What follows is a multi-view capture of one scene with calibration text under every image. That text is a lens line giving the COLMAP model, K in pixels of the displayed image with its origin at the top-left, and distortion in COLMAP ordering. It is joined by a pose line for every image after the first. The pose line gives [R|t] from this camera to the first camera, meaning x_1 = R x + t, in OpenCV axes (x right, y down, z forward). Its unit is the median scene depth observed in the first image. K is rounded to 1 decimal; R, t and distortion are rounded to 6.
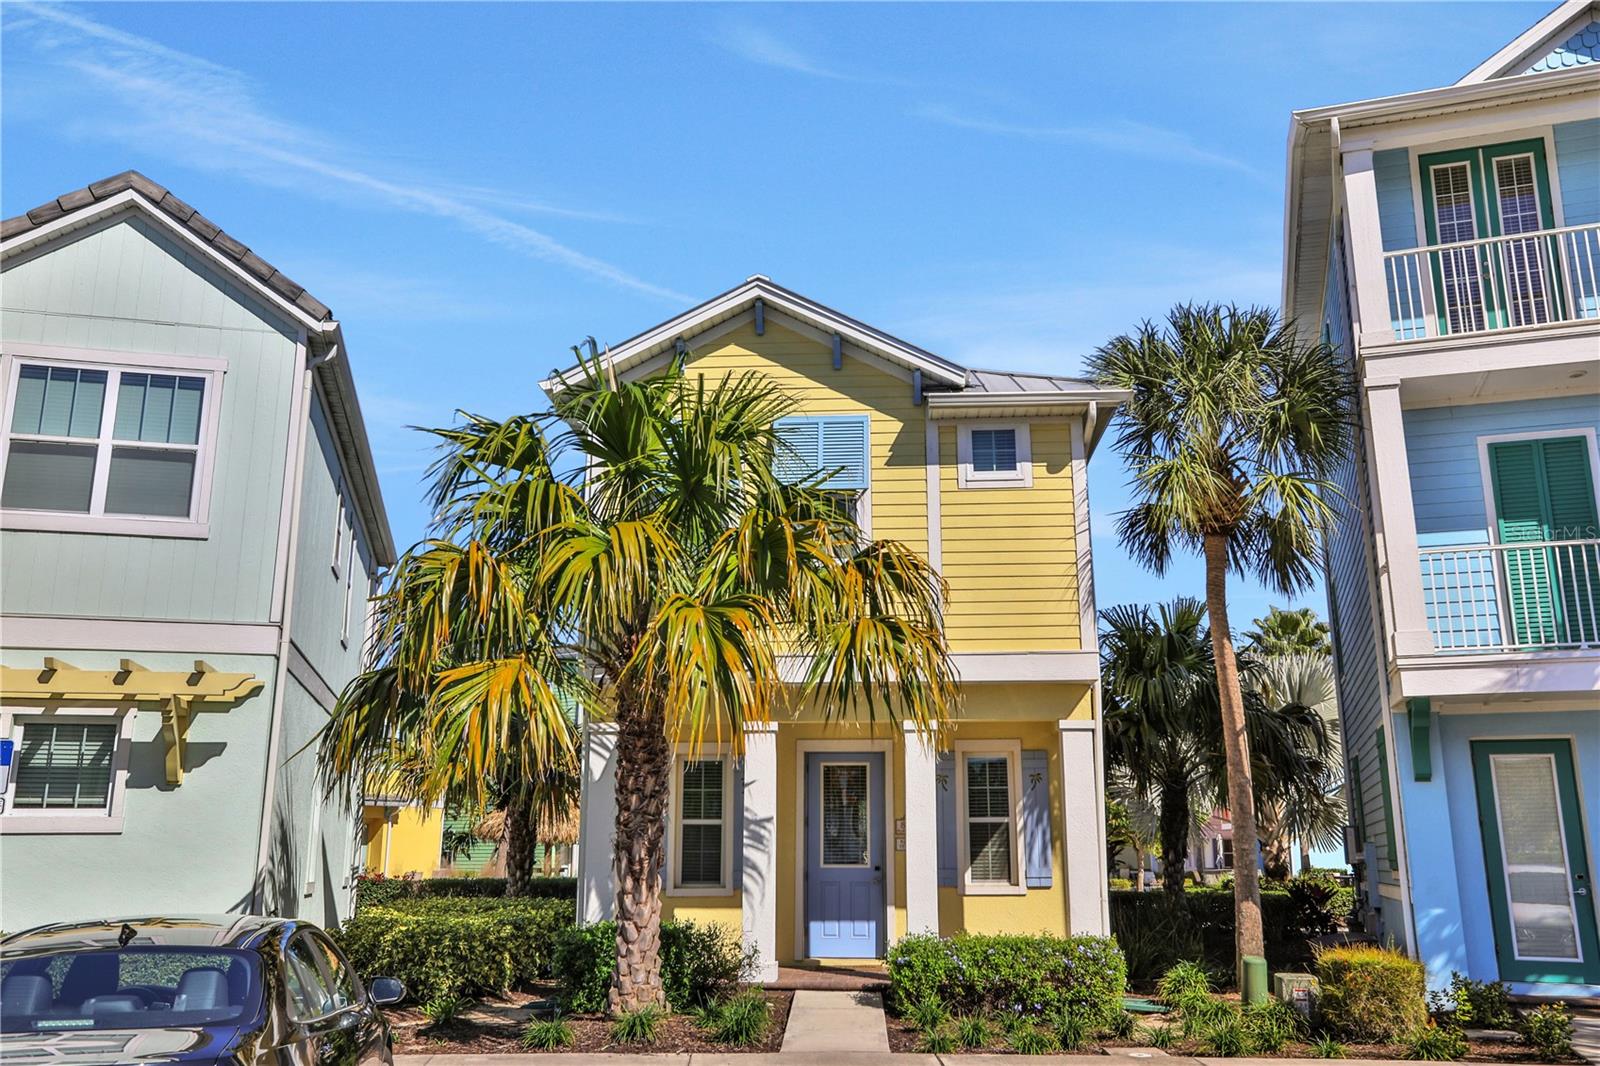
lens RADIAL K [[1450.5, 0, 800.0], [0, 1450.5, 533.0], [0, 0, 1]] dist [-0.045229, 0.001307]
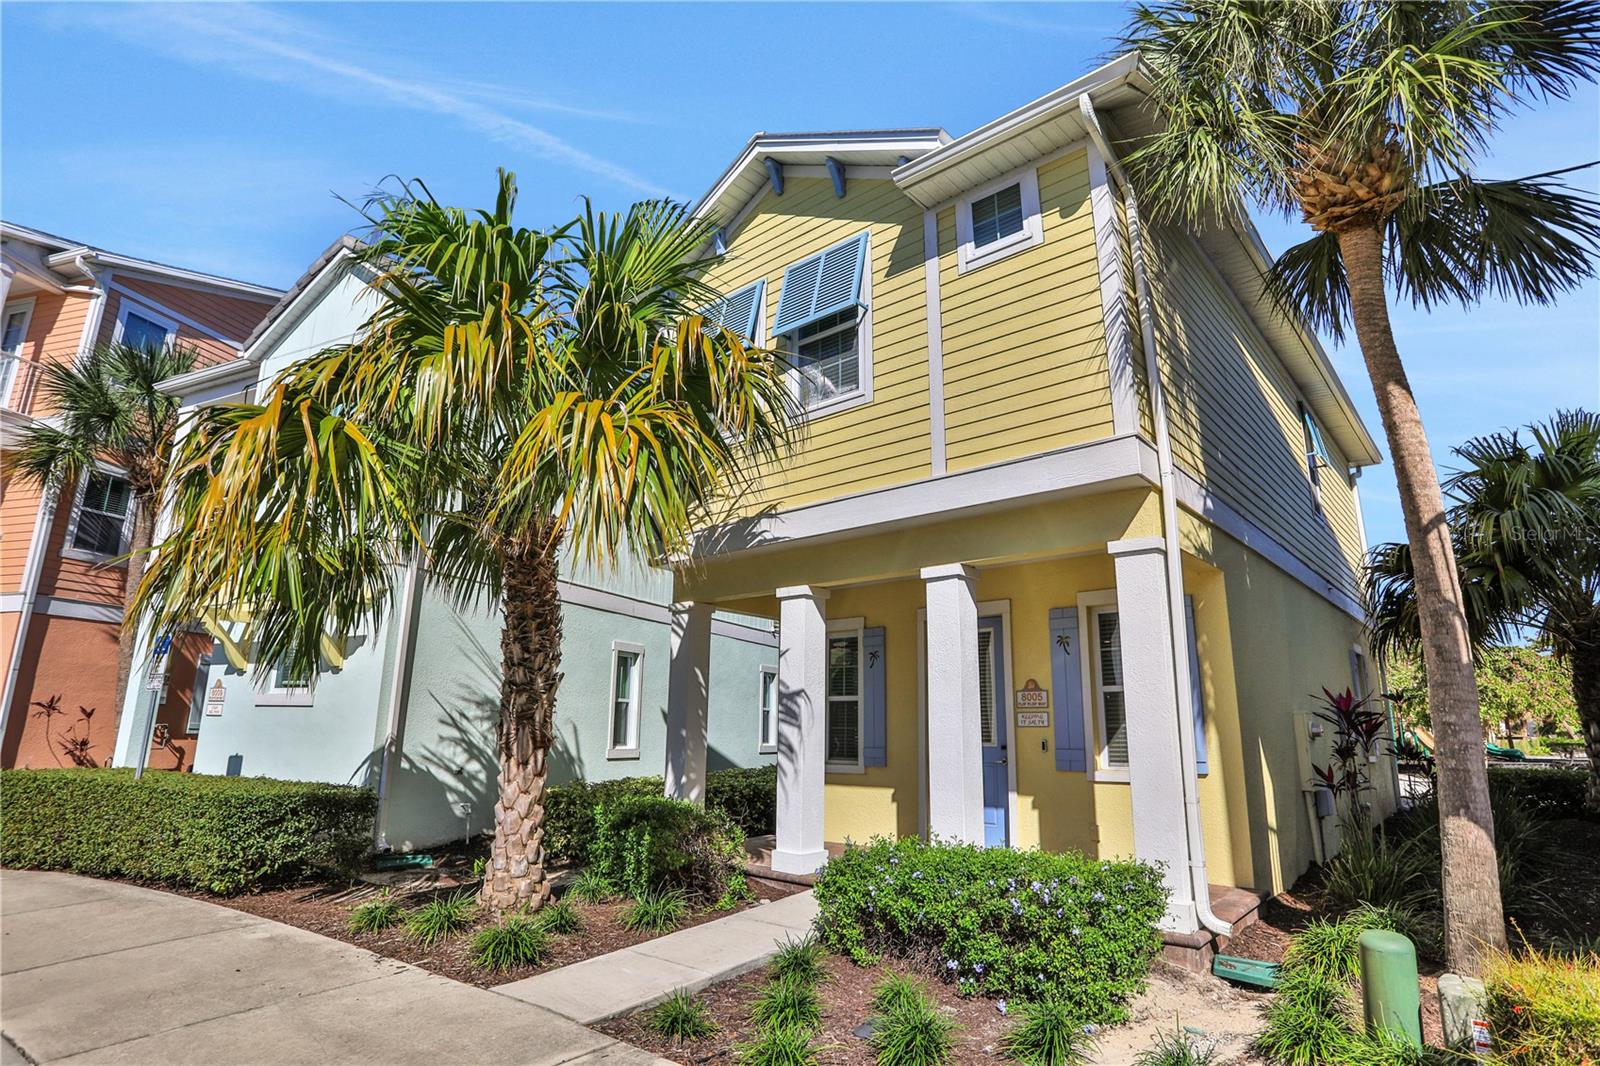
lens RADIAL K [[854.6, 0, 800.0], [0, 854.6, 533.0], [0, 0, 1]] dist [-0.080086, 0.034242]
pose [[0.781969, -0.134913, -0.608541, 0.307574], [0.129410, 0.990162, -0.053228, 0.124752], [0.609735, -0.037128, 0.791735, 0.570032]]
